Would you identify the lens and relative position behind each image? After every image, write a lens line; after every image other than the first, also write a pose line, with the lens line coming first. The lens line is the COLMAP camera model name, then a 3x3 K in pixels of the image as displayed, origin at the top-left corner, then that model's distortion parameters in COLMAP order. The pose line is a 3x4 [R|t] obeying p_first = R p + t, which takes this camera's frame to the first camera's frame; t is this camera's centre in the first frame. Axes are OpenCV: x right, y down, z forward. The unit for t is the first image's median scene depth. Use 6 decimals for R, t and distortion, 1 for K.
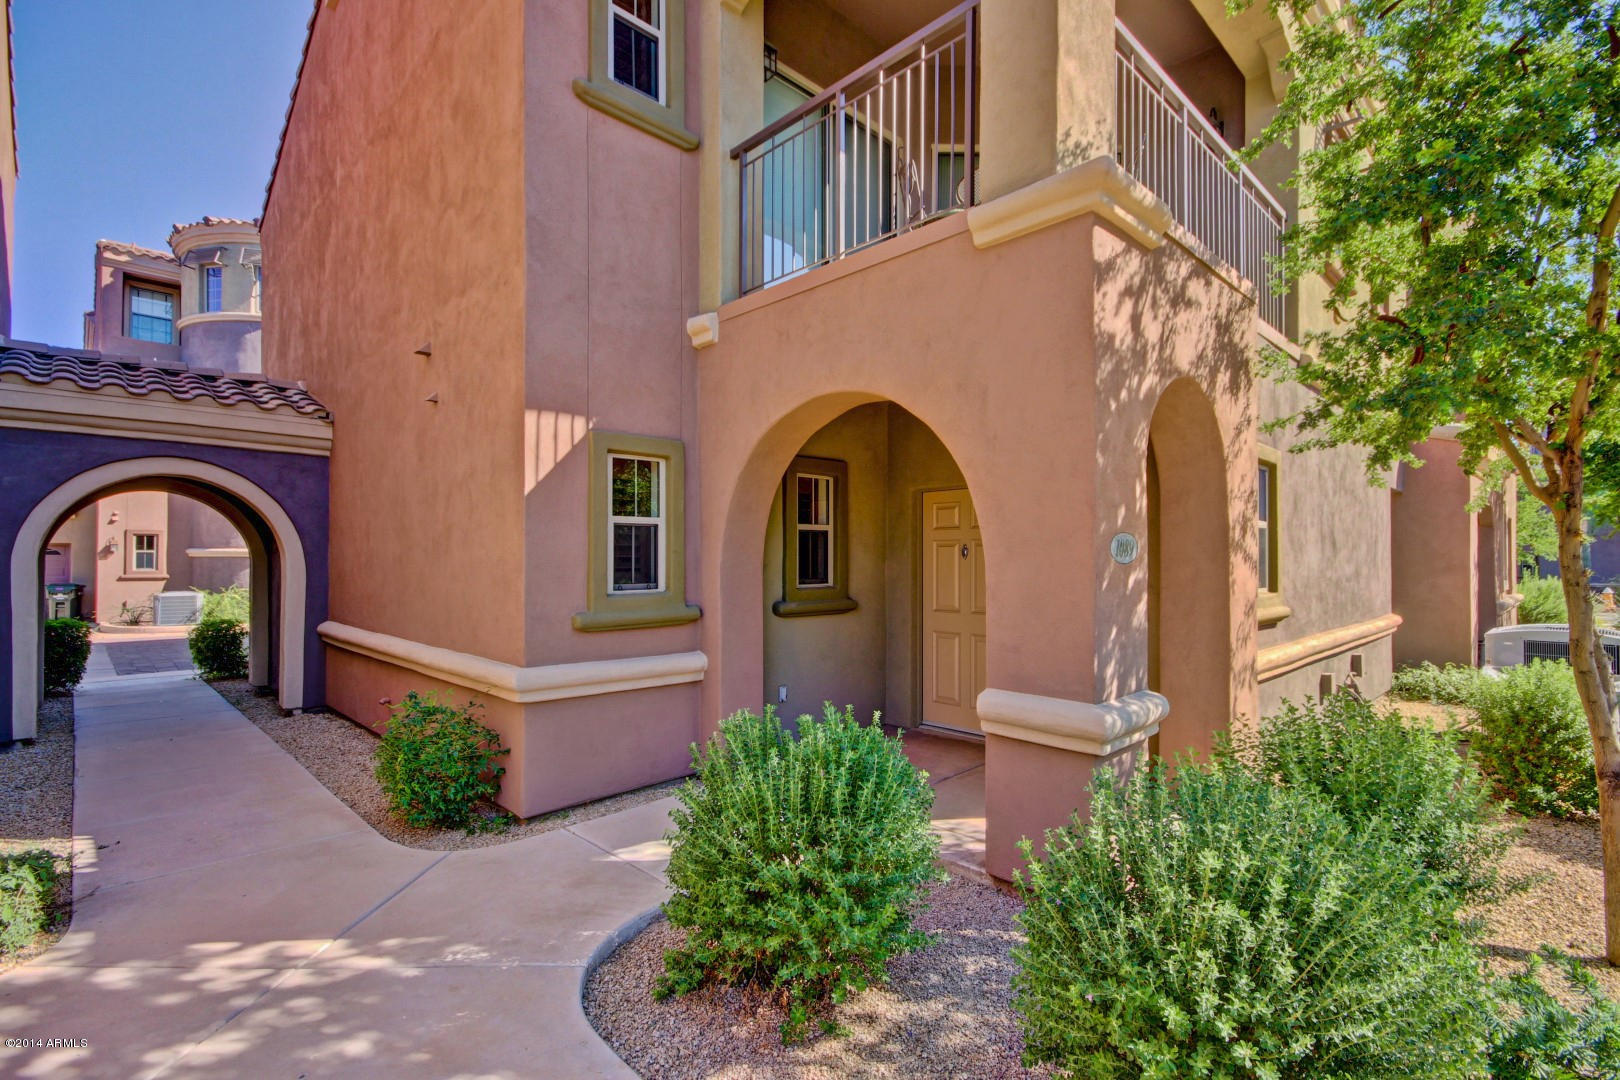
lens RADIAL K [[750.9, 0, 815.0], [0, 750.9, 551.4], [0, 0, 1]] dist [0.026631, -0.004223]
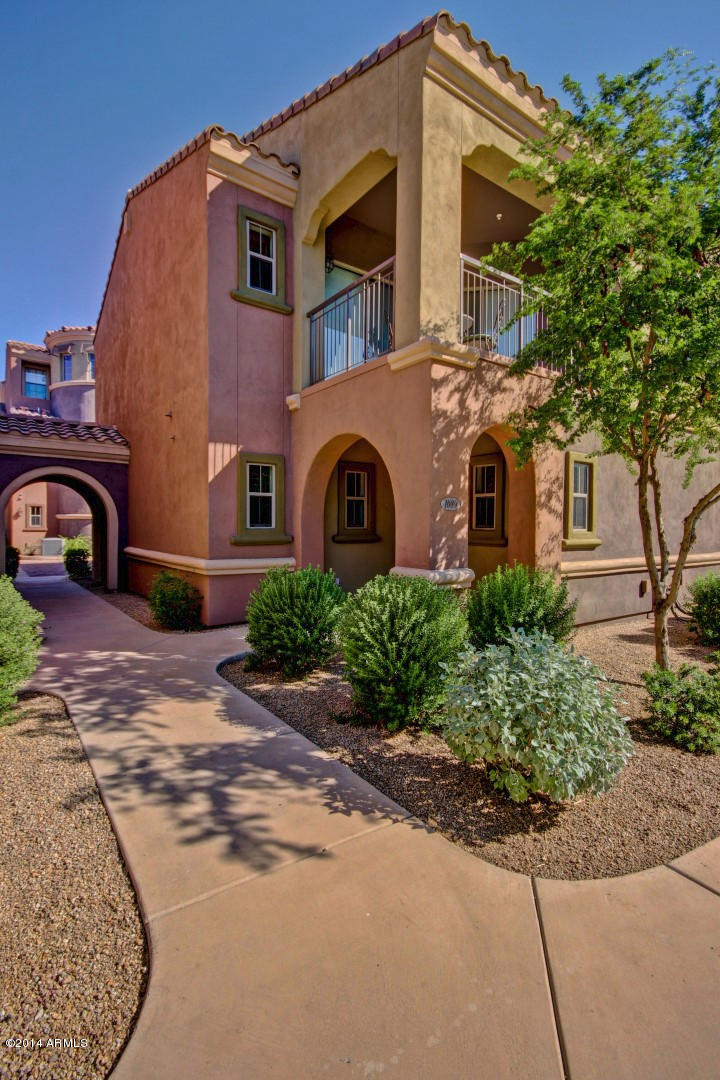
lens RADIAL K [[500.6, 0, 357.7], [0, 500.6, 533.1], [0, 0, 1]] dist [0.026631, -0.004223]
pose [[0.989767, 0.007020, -0.142522, 0.229993], [-0.003214, 0.999633, 0.026913, 0.029128], [0.142659, -0.026179, 0.989426, -0.357662]]
